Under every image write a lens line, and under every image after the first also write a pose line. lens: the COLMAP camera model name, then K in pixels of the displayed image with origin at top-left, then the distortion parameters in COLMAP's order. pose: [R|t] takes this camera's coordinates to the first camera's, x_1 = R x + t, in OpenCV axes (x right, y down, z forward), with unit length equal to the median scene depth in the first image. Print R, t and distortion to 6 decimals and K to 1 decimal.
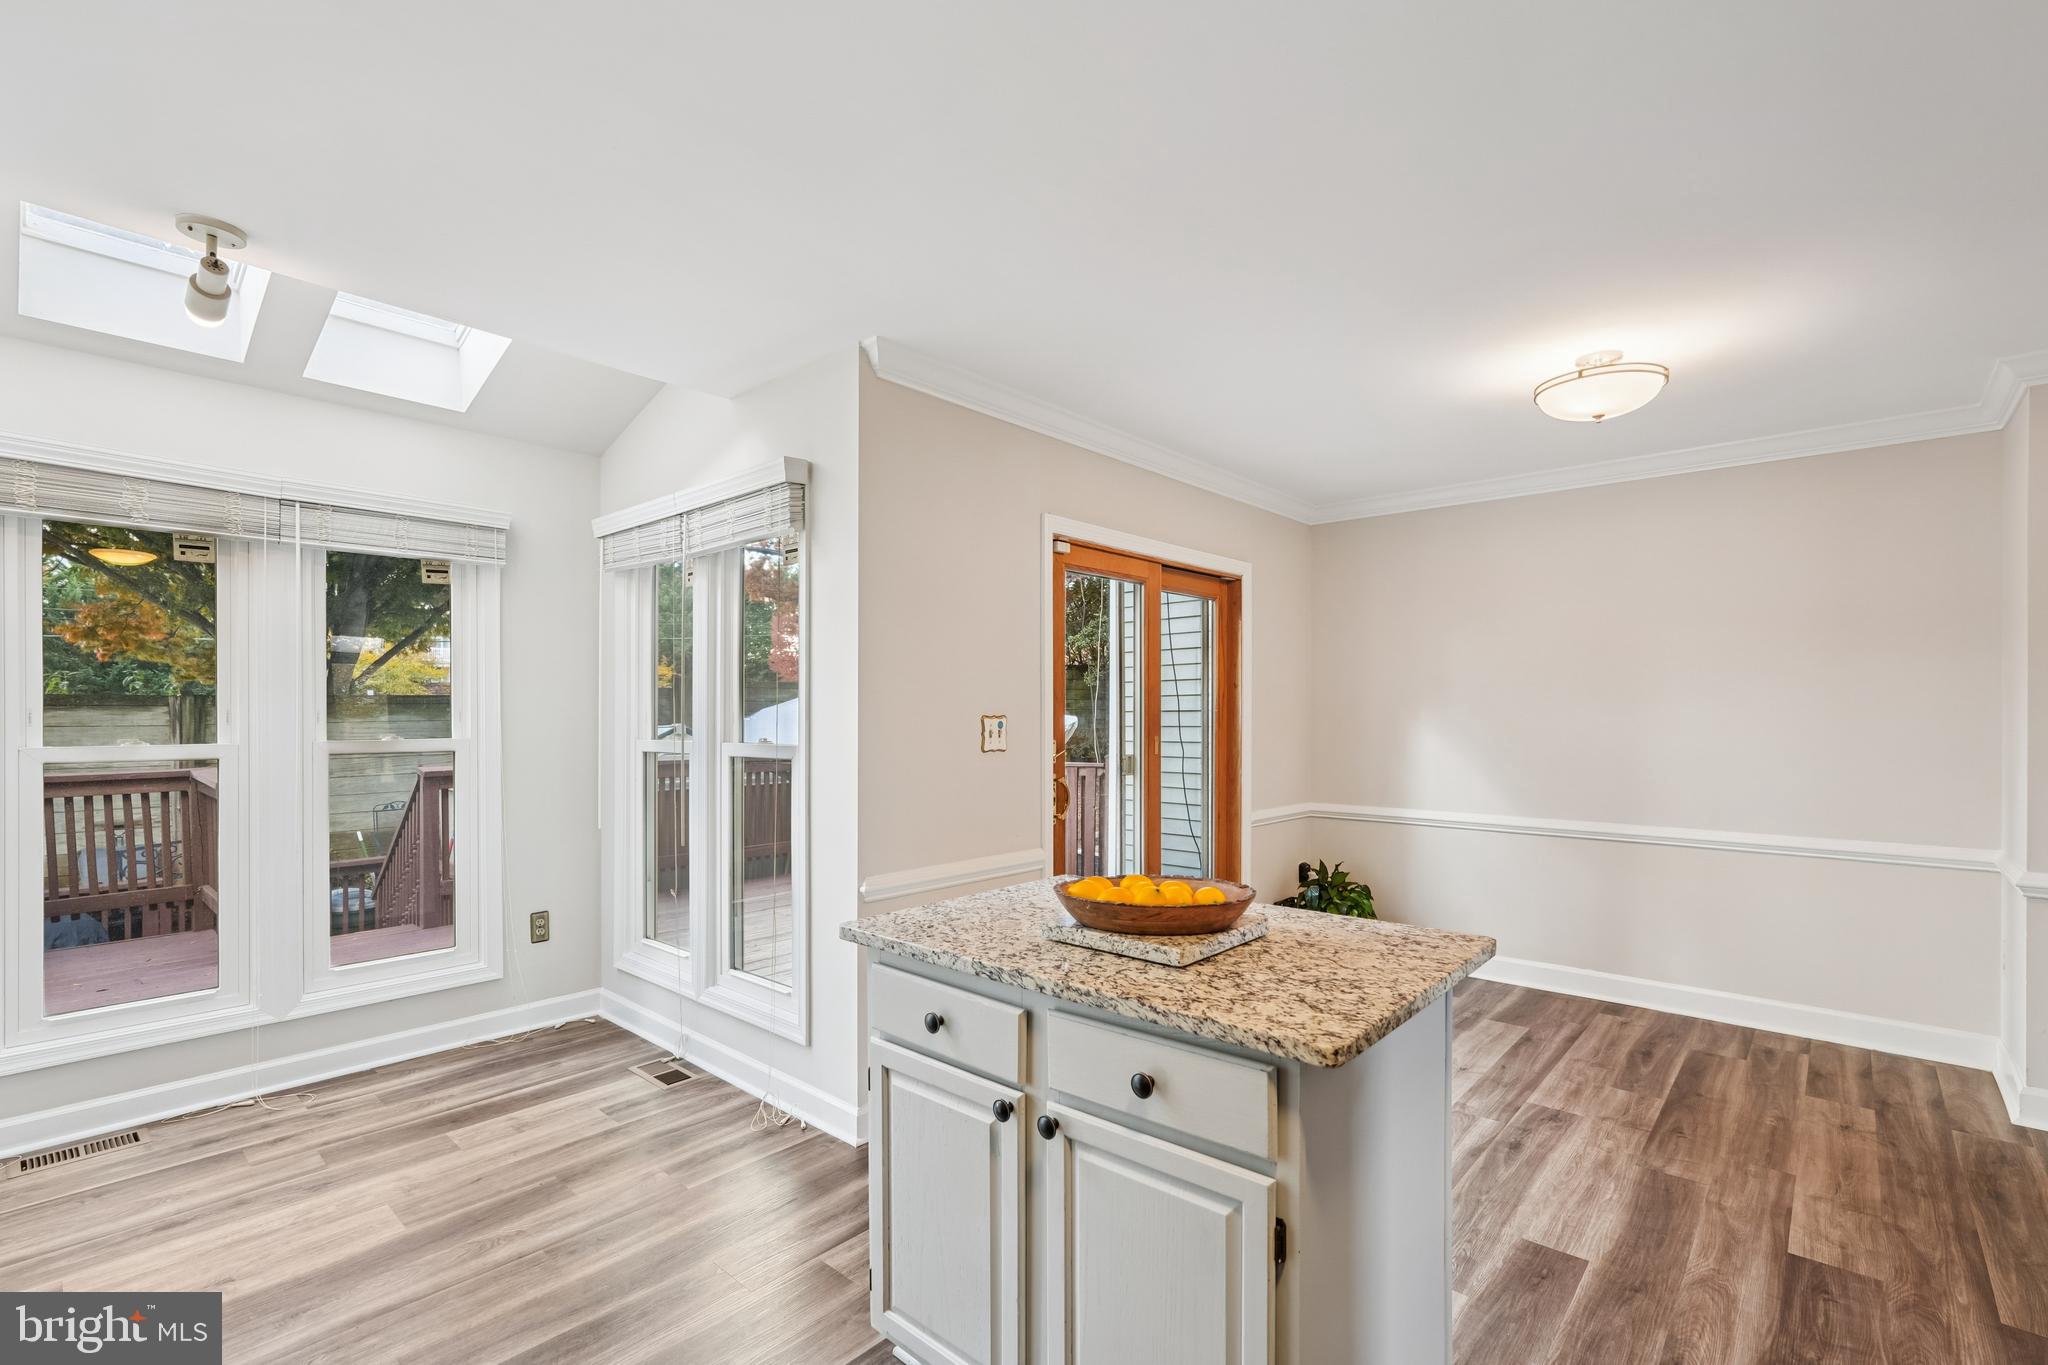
lens RADIAL K [[922.1, 0, 1037.0], [0, 922.1, 713.8], [0, 0, 1]] dist [-0.011783, 0.004965]
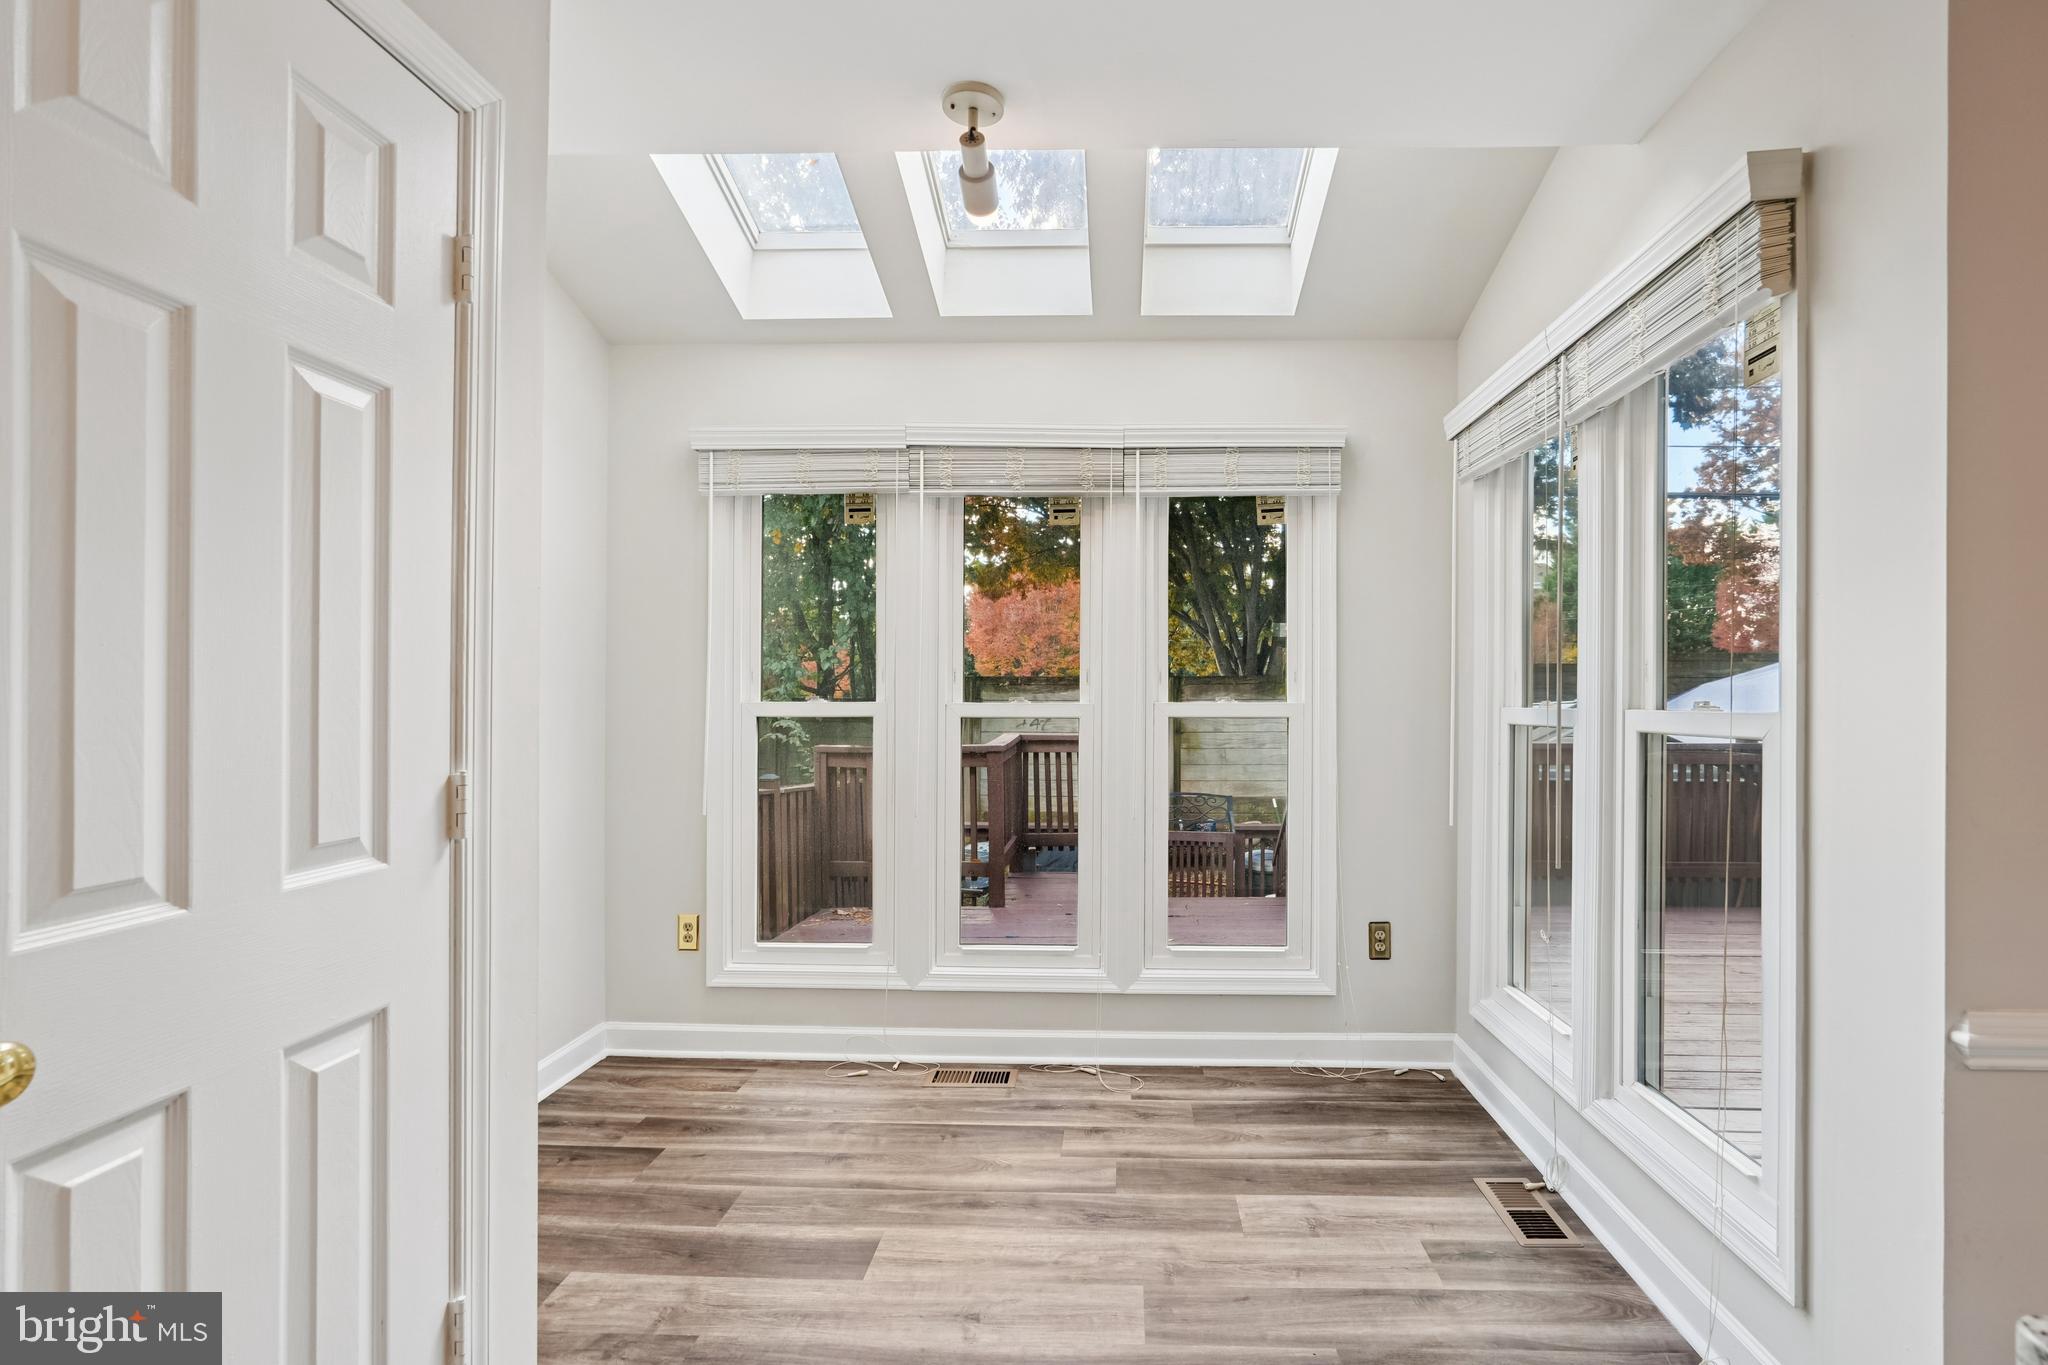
lens RADIAL K [[922.1, 0, 1090.2], [0, 922.1, 699.1], [0, 0, 1]] dist [-0.011783, 0.004965]
pose [[0.638052, 0.002458, -0.769989, -0.102313], [-0.002825, 0.999996, 0.000851, 0.026451], [0.769988, 0.001632, 0.638056, 0.349521]]
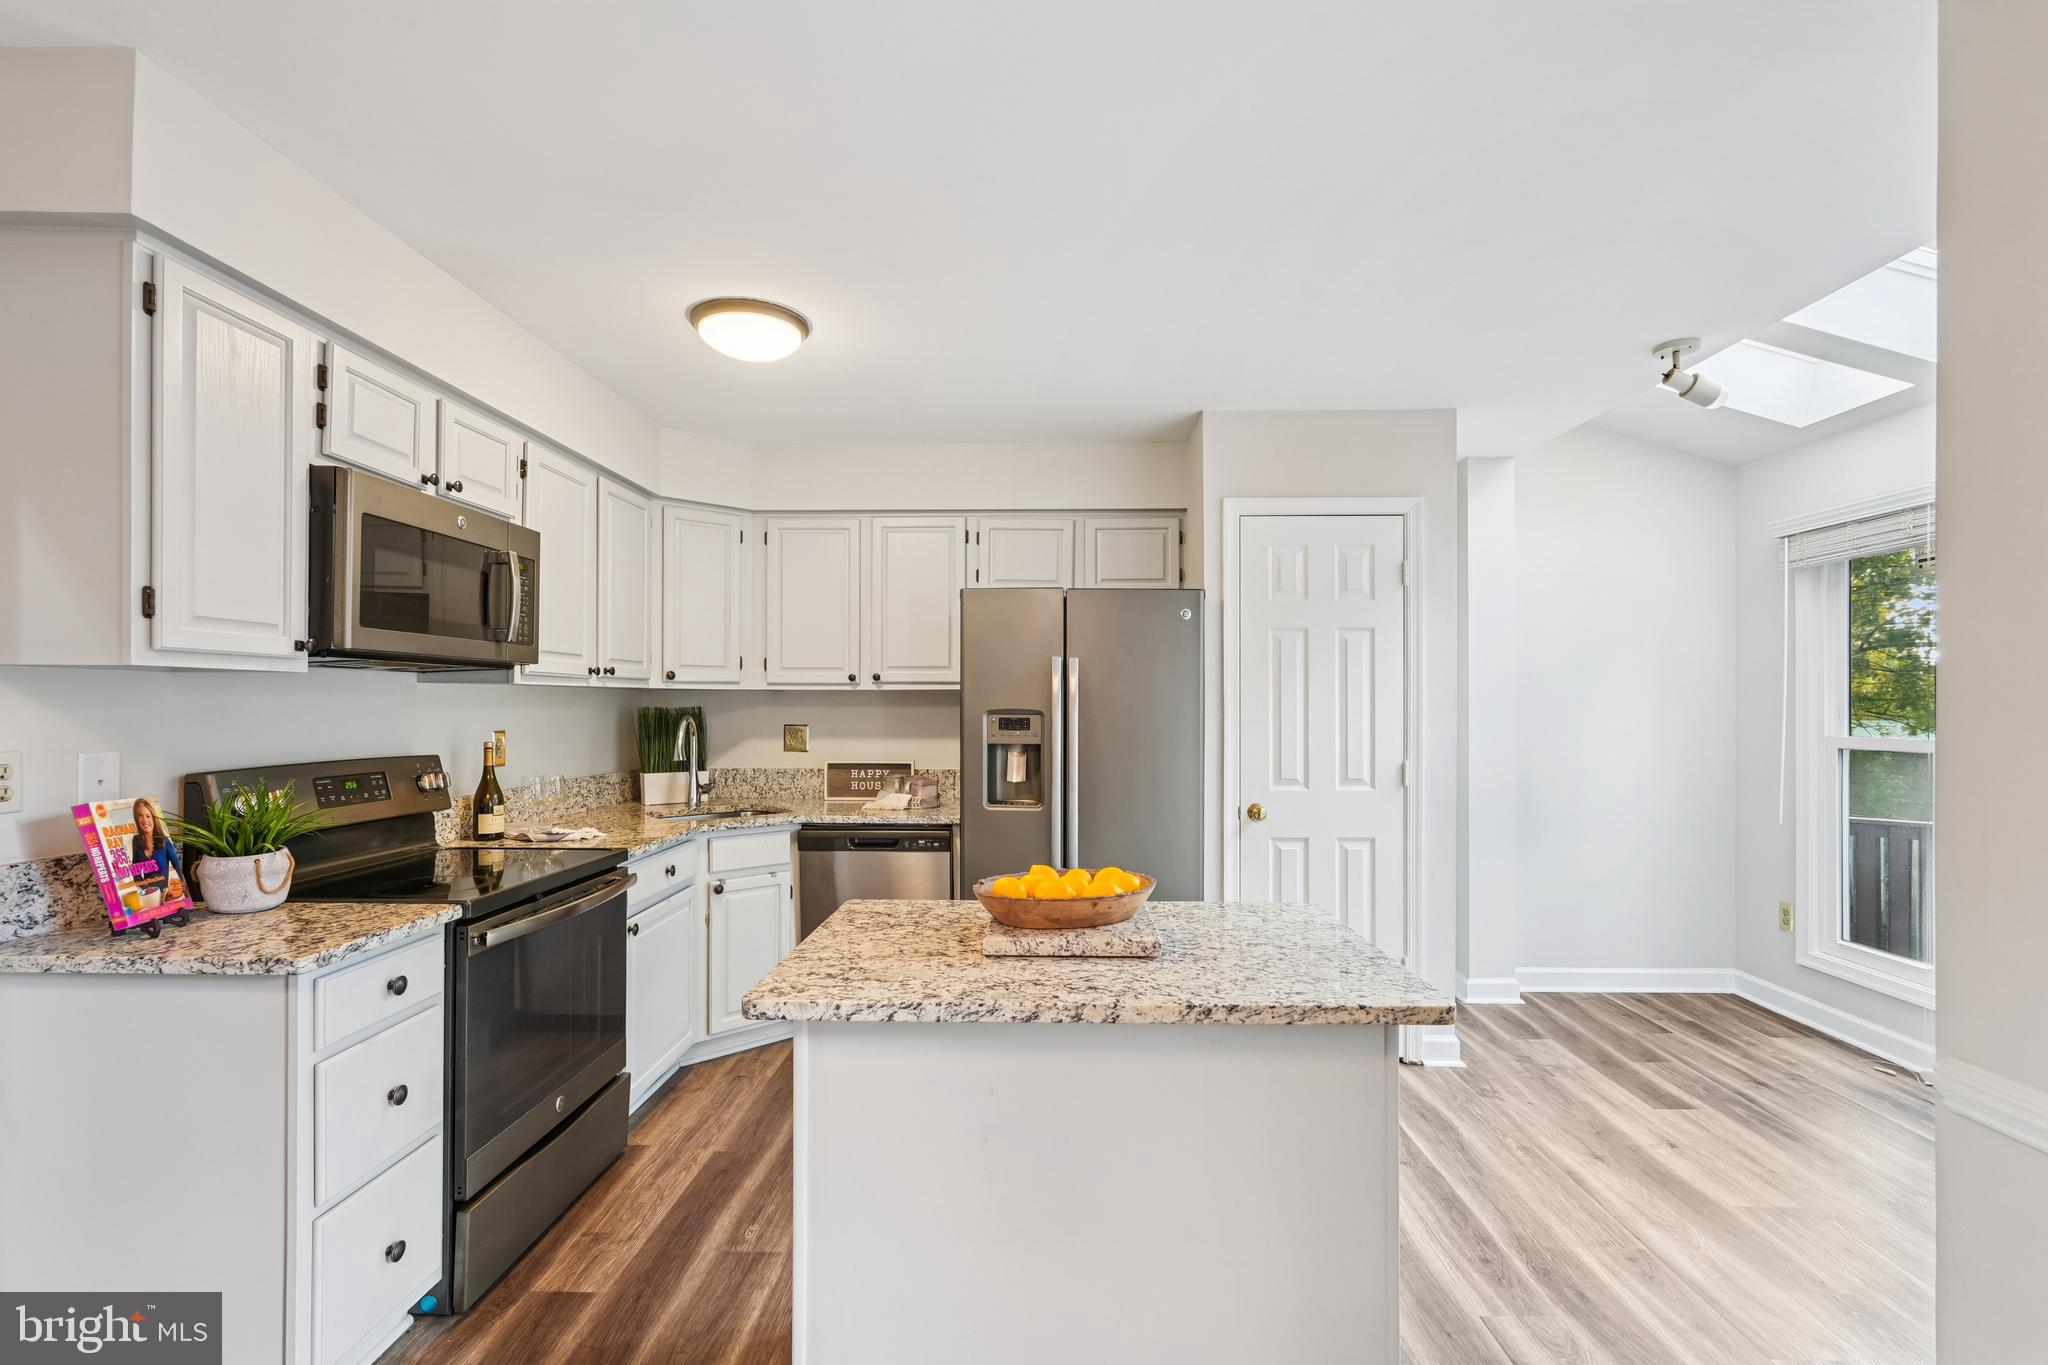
lens RADIAL K [[922.1, 0, 1038.4], [0, 922.1, 699.8], [0, 0, 1]] dist [-0.011783, 0.004965]
pose [[-0.759842, -0.005498, -0.650084, 0.425327], [-0.003171, 0.999984, -0.004751, -0.004739], [0.650100, -0.001548, -0.759847, 0.914846]]
